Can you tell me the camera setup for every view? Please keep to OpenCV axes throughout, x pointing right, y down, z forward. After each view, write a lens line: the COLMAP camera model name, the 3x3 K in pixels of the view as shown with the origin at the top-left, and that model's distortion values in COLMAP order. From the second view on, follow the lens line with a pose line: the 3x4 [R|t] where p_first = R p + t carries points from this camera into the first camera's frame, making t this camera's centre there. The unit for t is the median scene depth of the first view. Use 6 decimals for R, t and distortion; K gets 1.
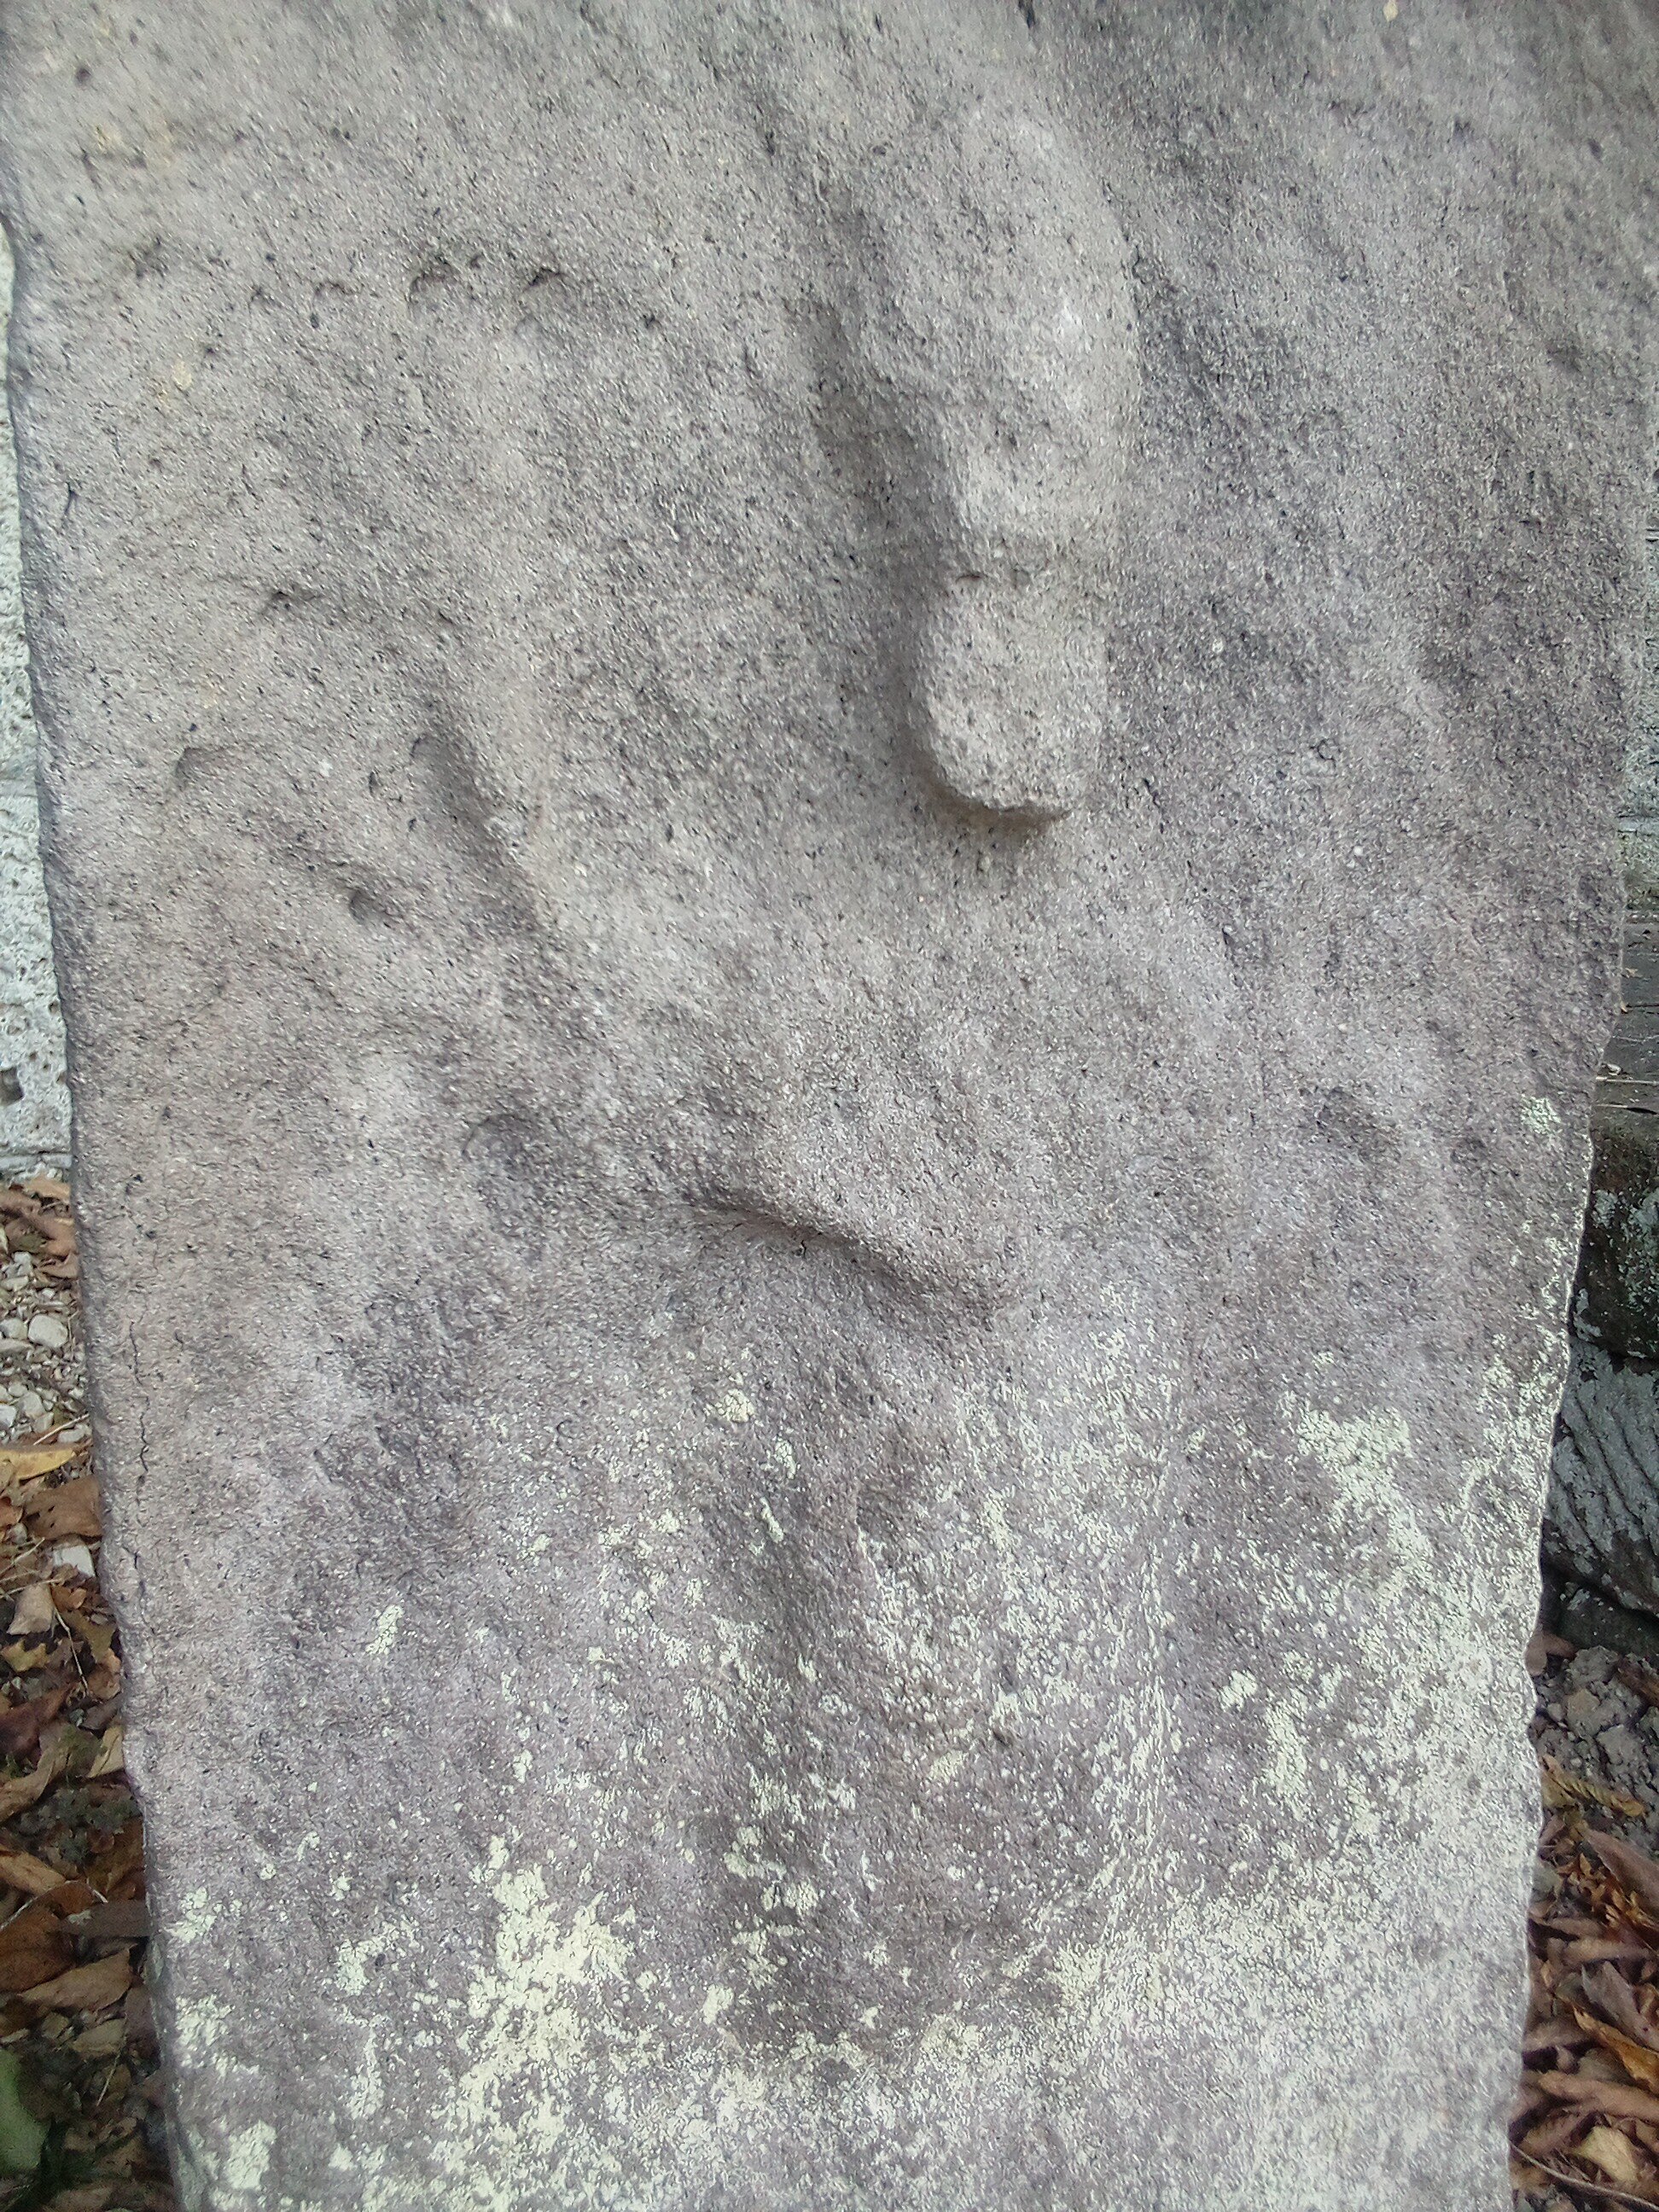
lens RADIAL K [[1836.6, 0, 832.1], [0, 1836.6, 1096.0], [0, 0, 1]] dist [0.039915, -0.062535]
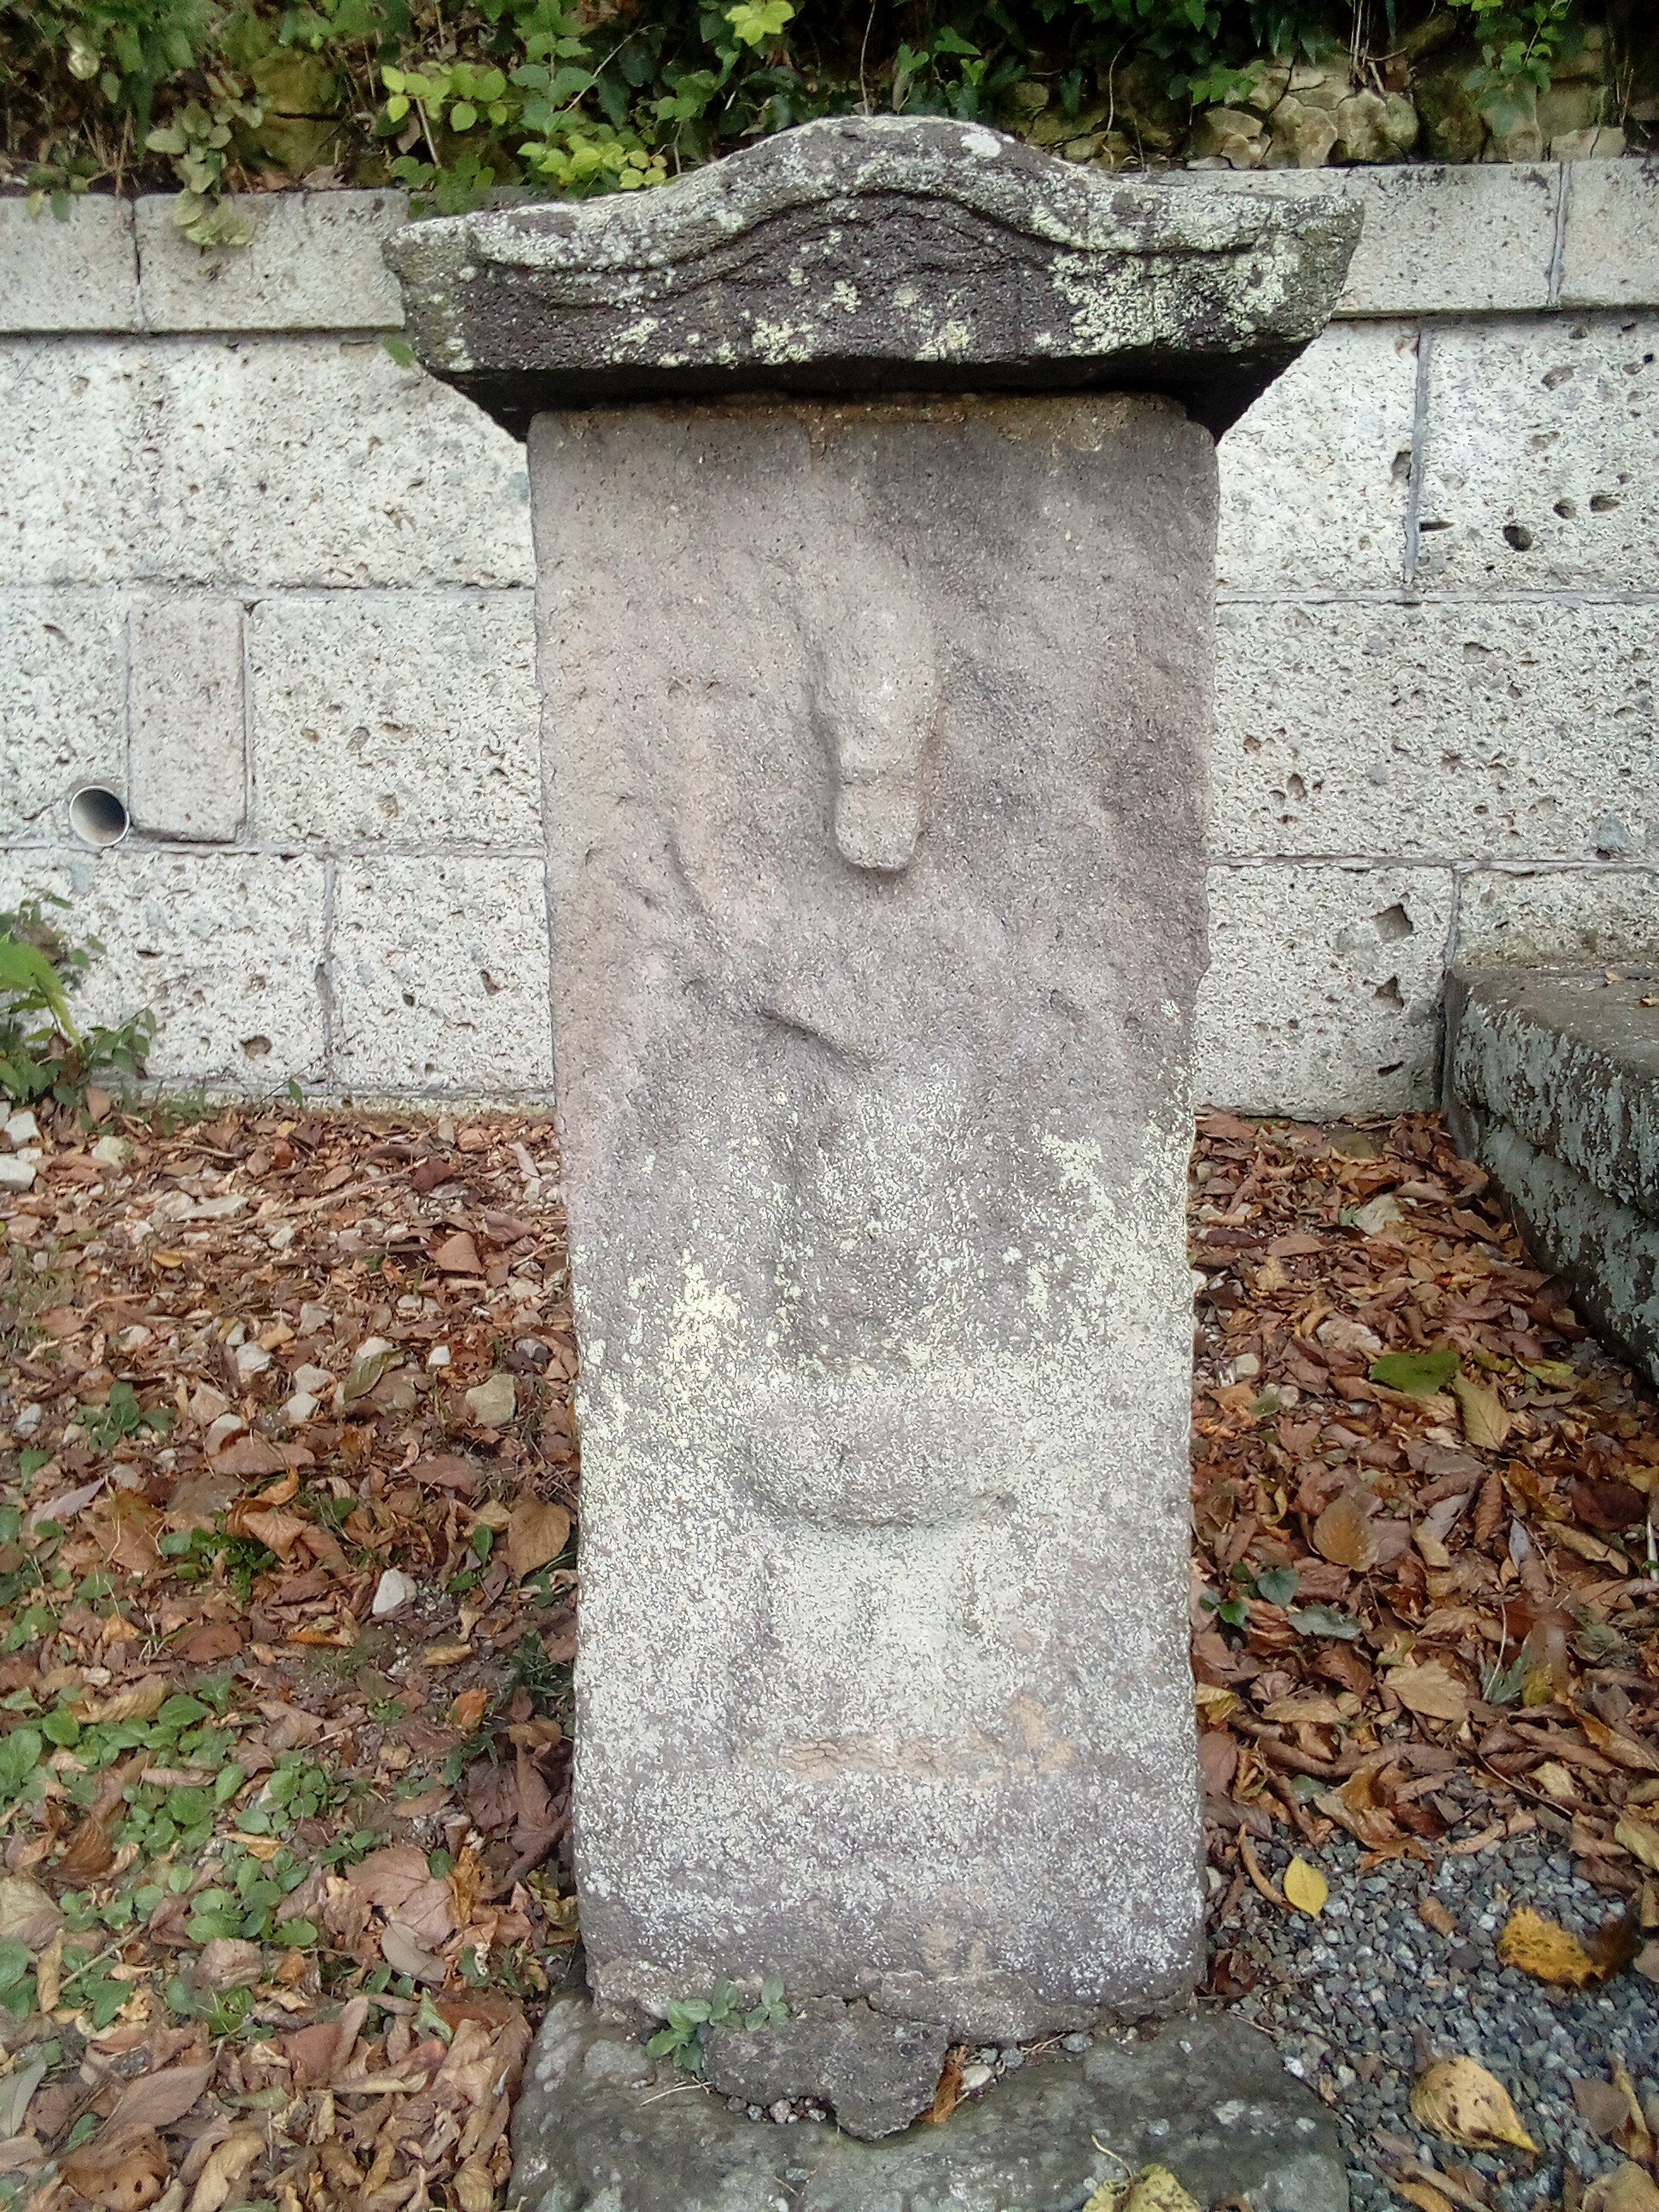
lens RADIAL K [[1836.6, 0, 830.8], [0, 1836.6, 1112.1], [0, 0, 1]] dist [0.039915, -0.062535]
pose [[0.901973, 0.054682, -0.428316, 1.110689], [-0.063402, 0.997969, -0.006106, 0.197749], [0.427113, 0.032663, 0.903608, -1.297406]]
